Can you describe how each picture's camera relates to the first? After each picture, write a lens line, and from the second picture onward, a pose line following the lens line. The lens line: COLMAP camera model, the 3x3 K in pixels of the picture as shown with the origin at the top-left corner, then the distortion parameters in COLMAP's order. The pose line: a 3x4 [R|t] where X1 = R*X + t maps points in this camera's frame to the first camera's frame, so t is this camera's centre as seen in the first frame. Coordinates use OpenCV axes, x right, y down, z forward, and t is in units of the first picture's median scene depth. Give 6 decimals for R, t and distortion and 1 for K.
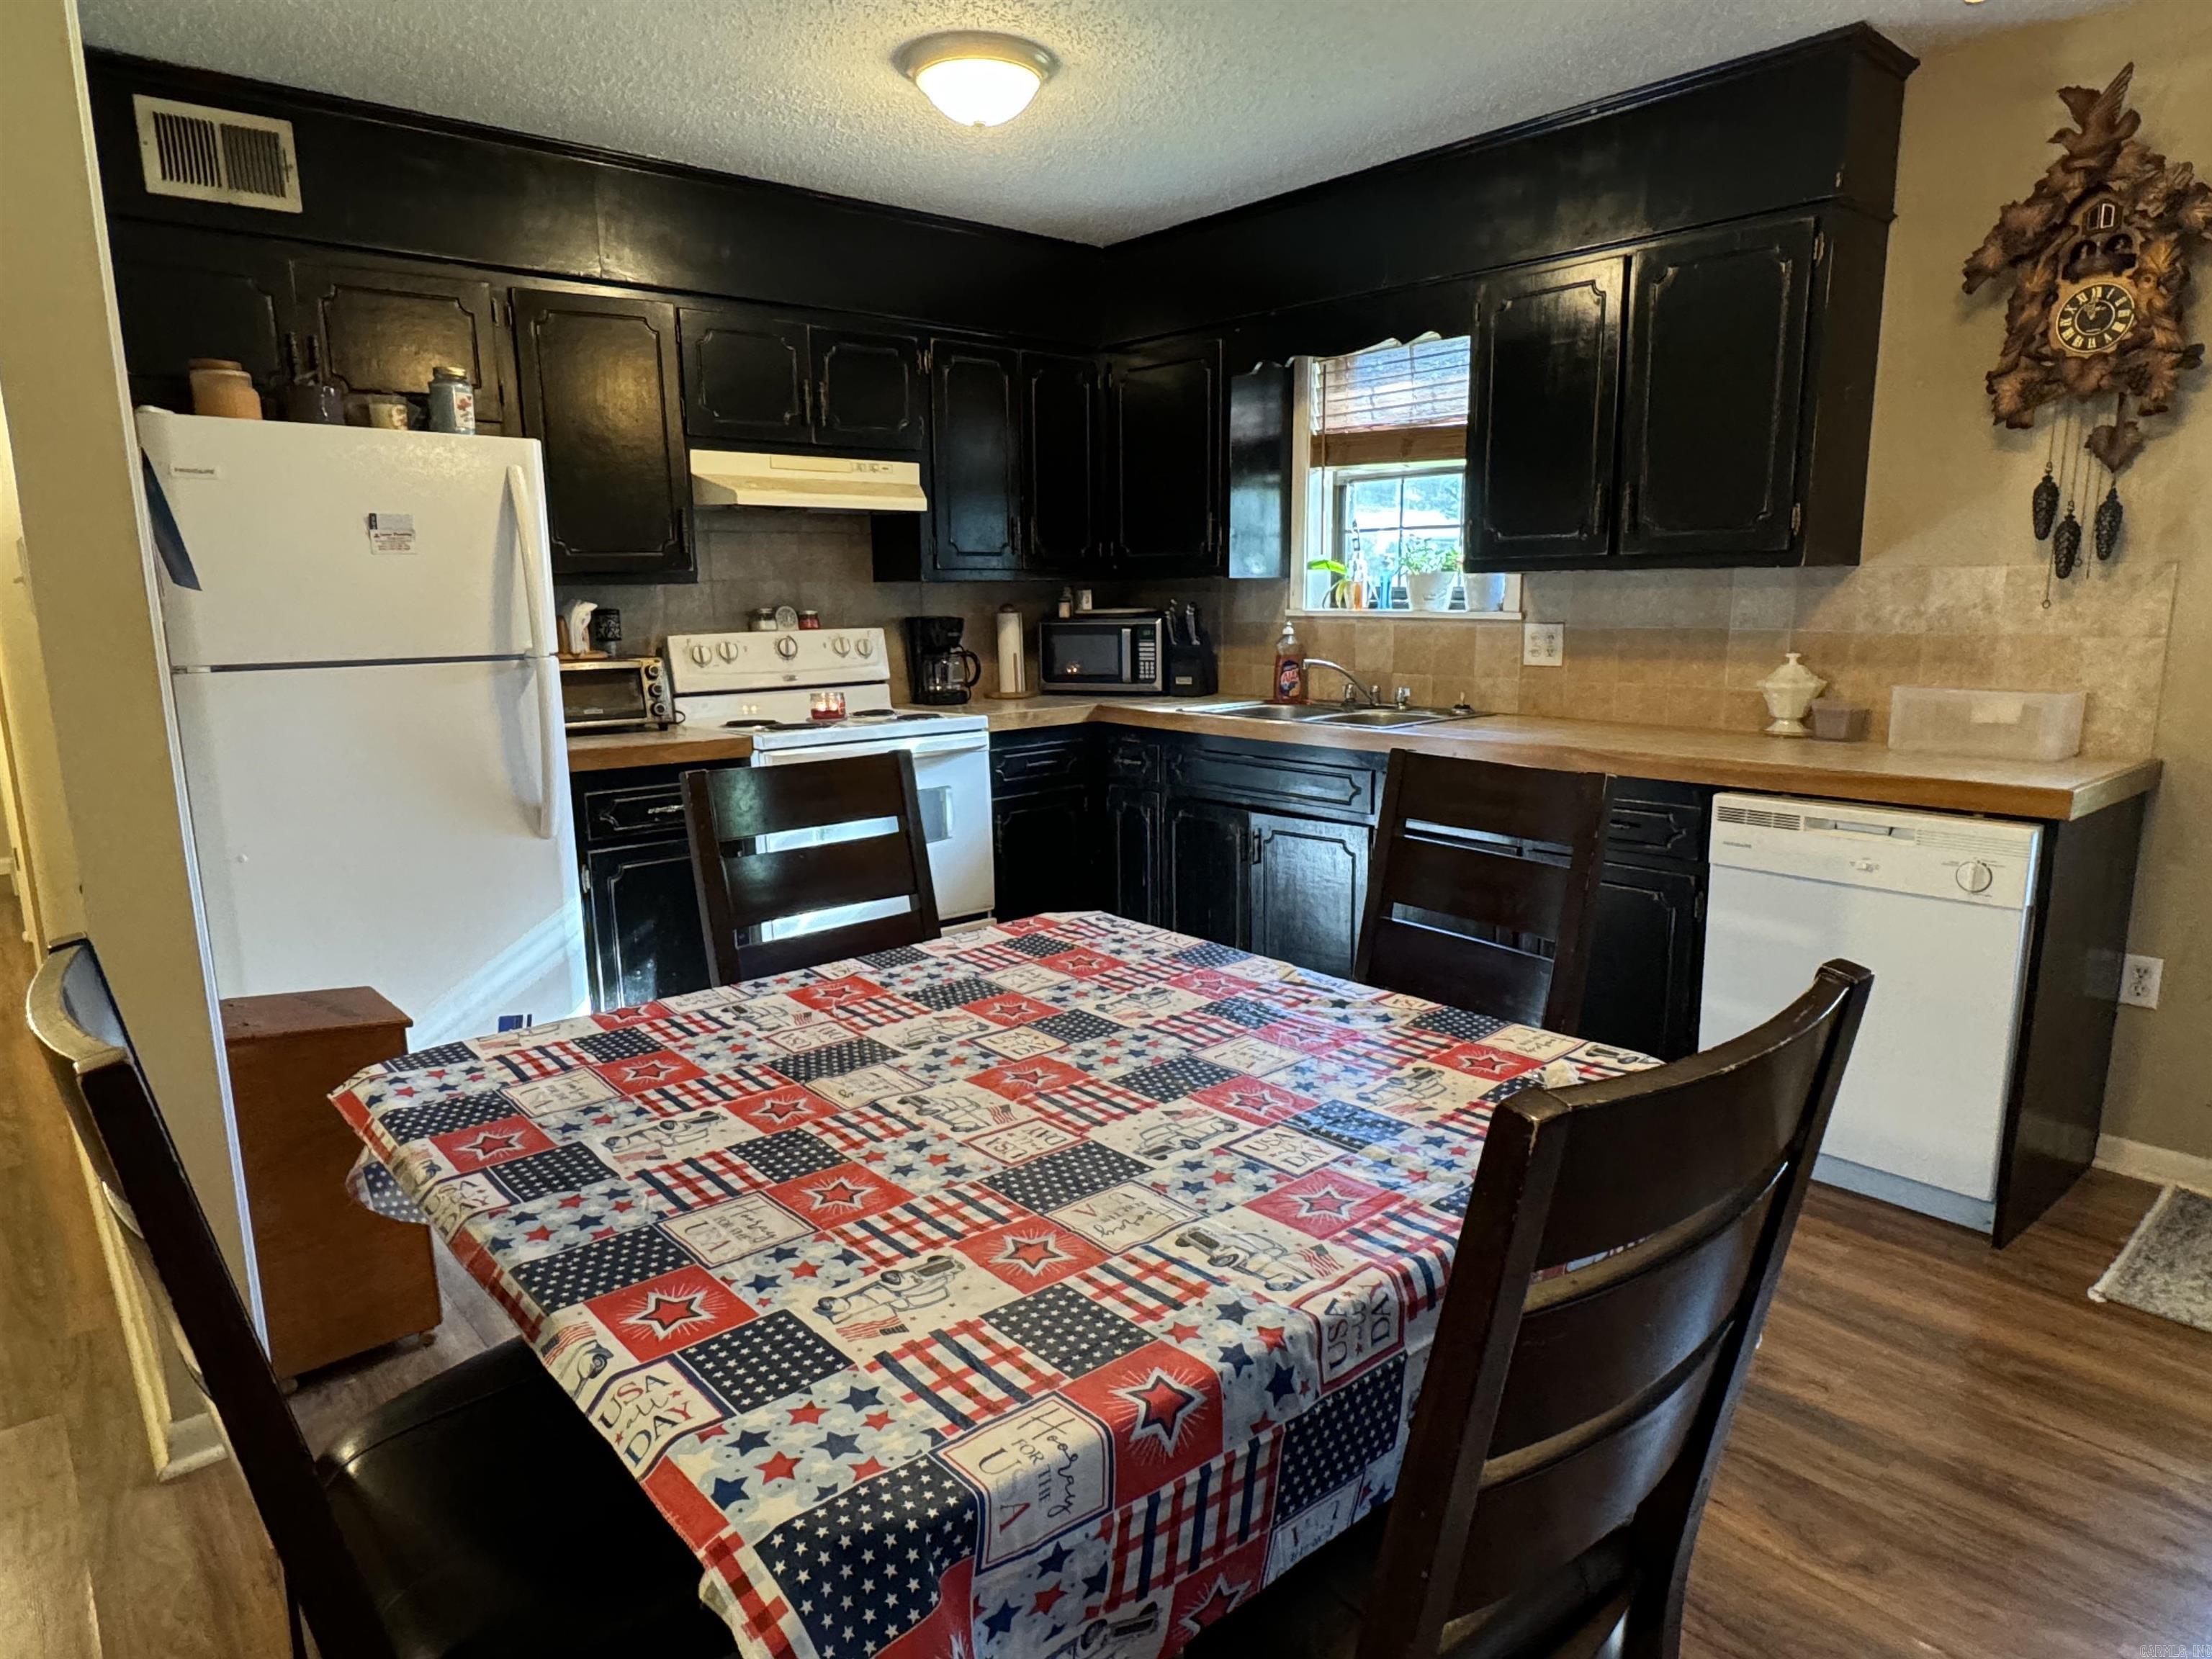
lens RADIAL K [[1336.9, 0, 1109.6], [0, 1336.9, 842.2], [0, 0, 1]] dist [0.002533, -0.000510]
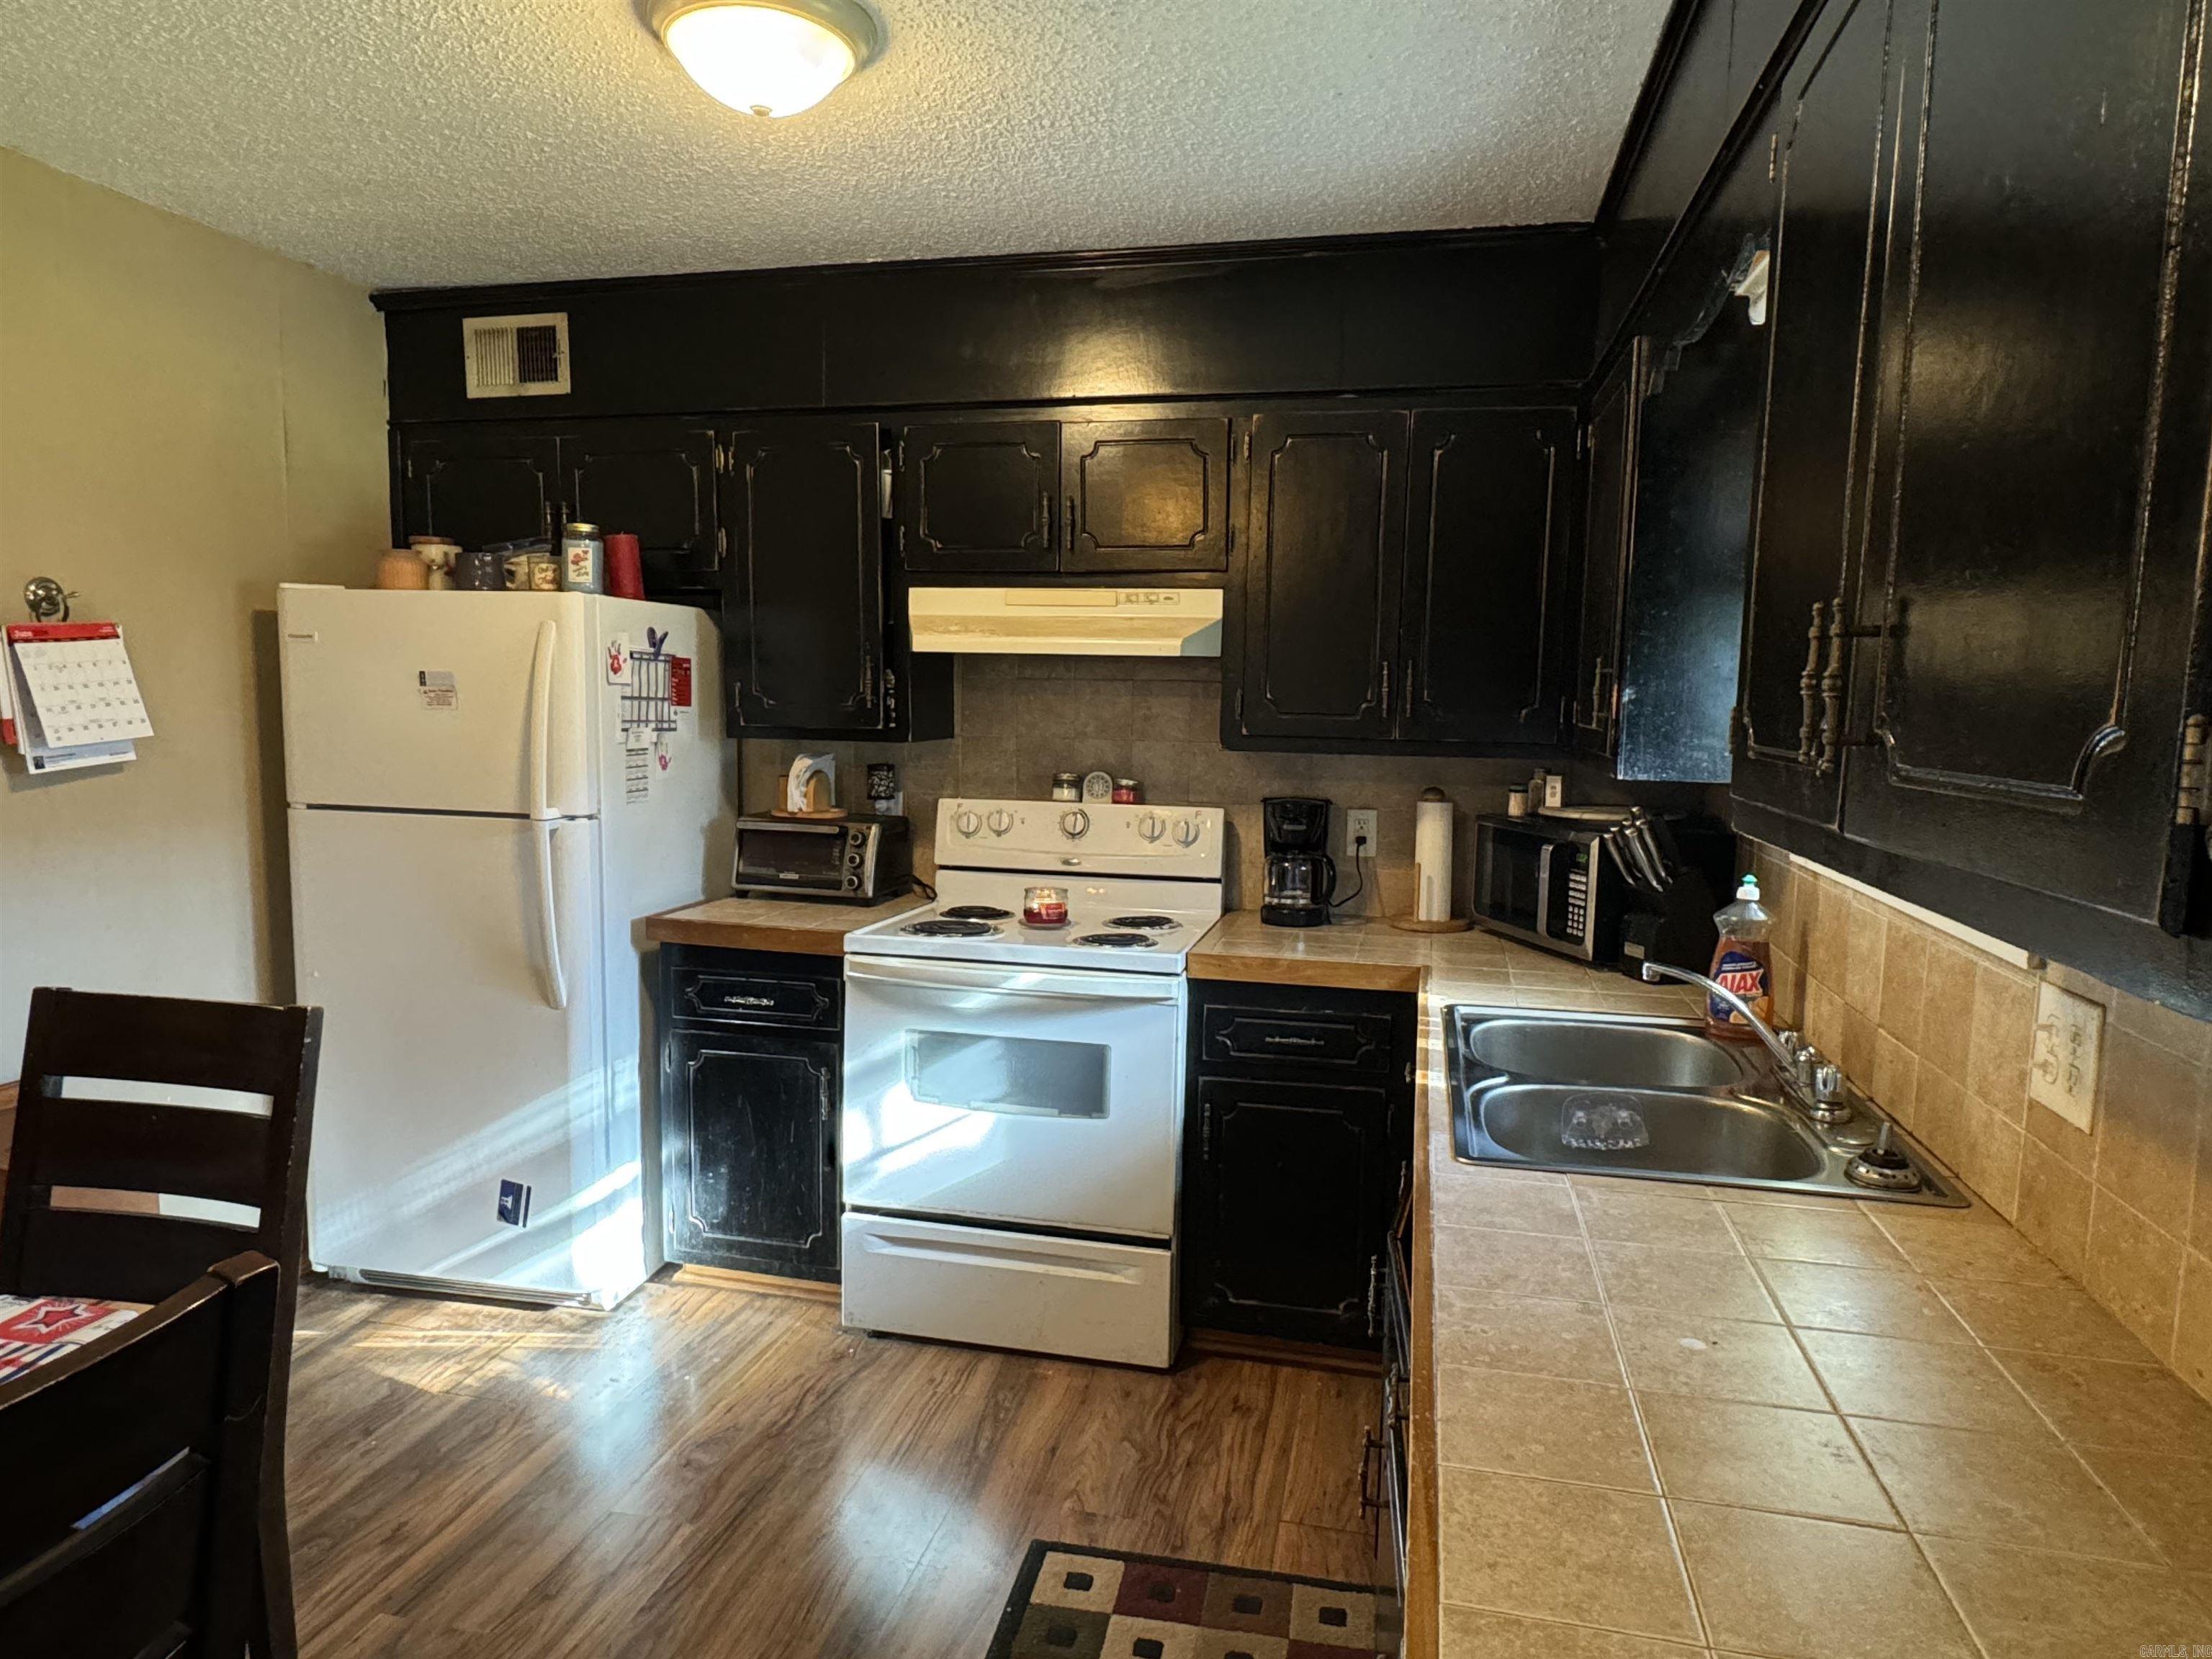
lens RADIAL K [[1336.9, 0, 1109.6], [0, 1336.9, 842.2], [0, 0, 1]] dist [0.002533, -0.000510]
pose [[0.585321, 0.114122, -0.802730, 0.424218], [-0.178754, 0.983848, 0.009531, -0.151847], [0.790852, 0.137913, 0.596266, 0.565570]]
